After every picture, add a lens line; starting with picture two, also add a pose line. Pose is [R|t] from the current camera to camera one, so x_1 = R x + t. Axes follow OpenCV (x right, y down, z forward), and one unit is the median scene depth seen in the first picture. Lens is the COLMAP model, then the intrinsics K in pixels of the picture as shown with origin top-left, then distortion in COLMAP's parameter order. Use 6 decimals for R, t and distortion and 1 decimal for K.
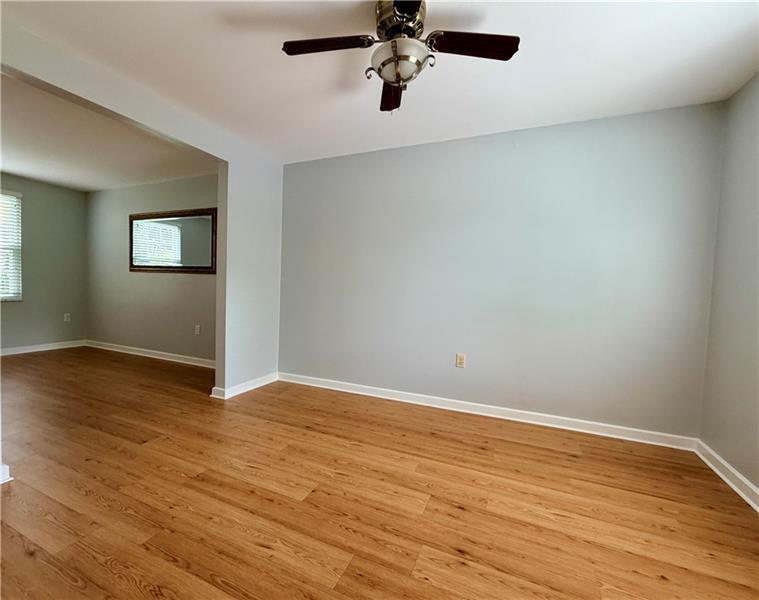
lens RADIAL K [[326.2, 0, 376.4], [0, 326.2, 298.9], [0, 0, 1]] dist [0.000302, 0.000295]
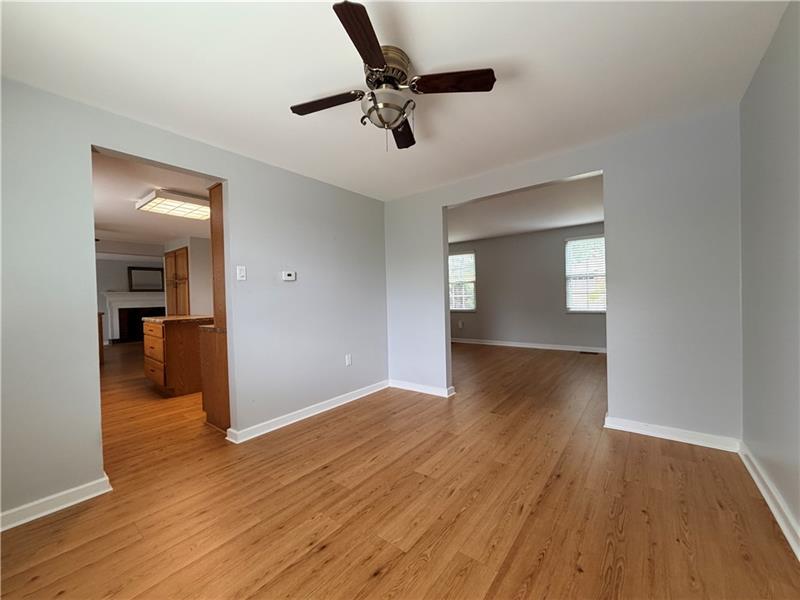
lens RADIAL K [[323.0, 0, 395.2], [0, 323.0, 302.0], [0, 0, 1]] dist [0.000414, 0.000042]
pose [[-0.237736, -0.009906, -0.971279, 1.121032], [-0.019842, 0.999789, -0.005340, -0.047368], [0.971127, 0.018003, -0.237883, 1.308812]]
